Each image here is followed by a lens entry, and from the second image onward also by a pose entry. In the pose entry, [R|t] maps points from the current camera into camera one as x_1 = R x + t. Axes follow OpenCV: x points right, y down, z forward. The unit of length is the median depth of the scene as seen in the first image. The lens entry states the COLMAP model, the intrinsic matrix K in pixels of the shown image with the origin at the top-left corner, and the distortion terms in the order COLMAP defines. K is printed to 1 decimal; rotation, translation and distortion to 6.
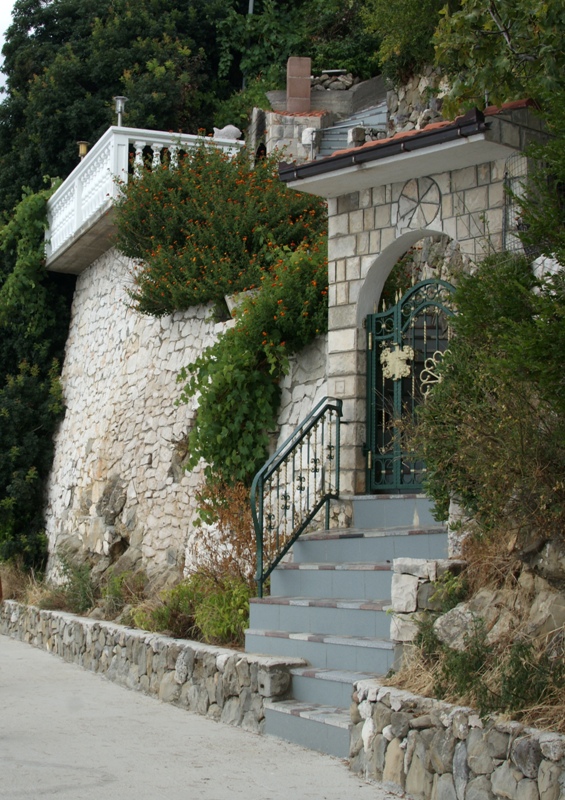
lens RADIAL K [[1387.9, 0, 282.5], [0, 1387.9, 400.0], [0, 0, 1]] dist [0.010158, 0.004855]
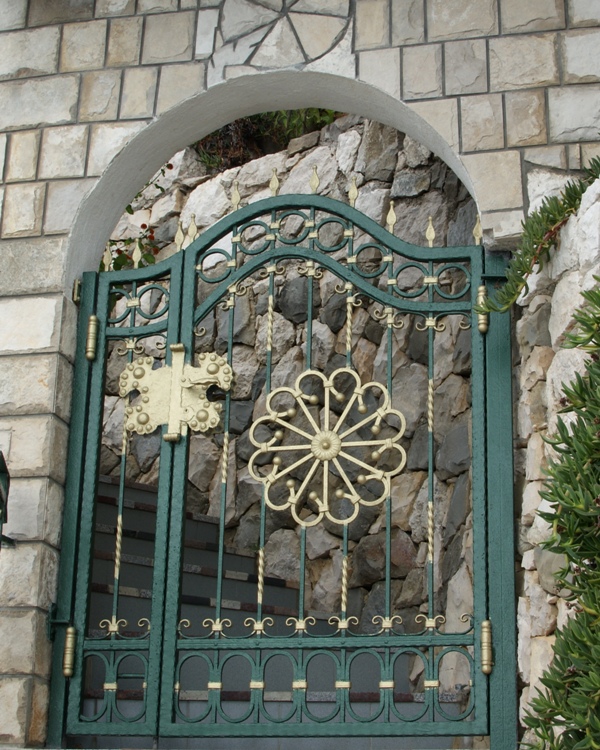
lens RADIAL K [[1384.7, 0, 300.0], [0, 1384.7, 375.0], [0, 0, 1]] dist [-0.084690, -0.173342]
pose [[0.821708, 0.182484, 0.539903, -0.093338], [-0.056865, 0.968876, -0.240929, 0.056320], [-0.567064, 0.167272, 0.806510, 0.667328]]
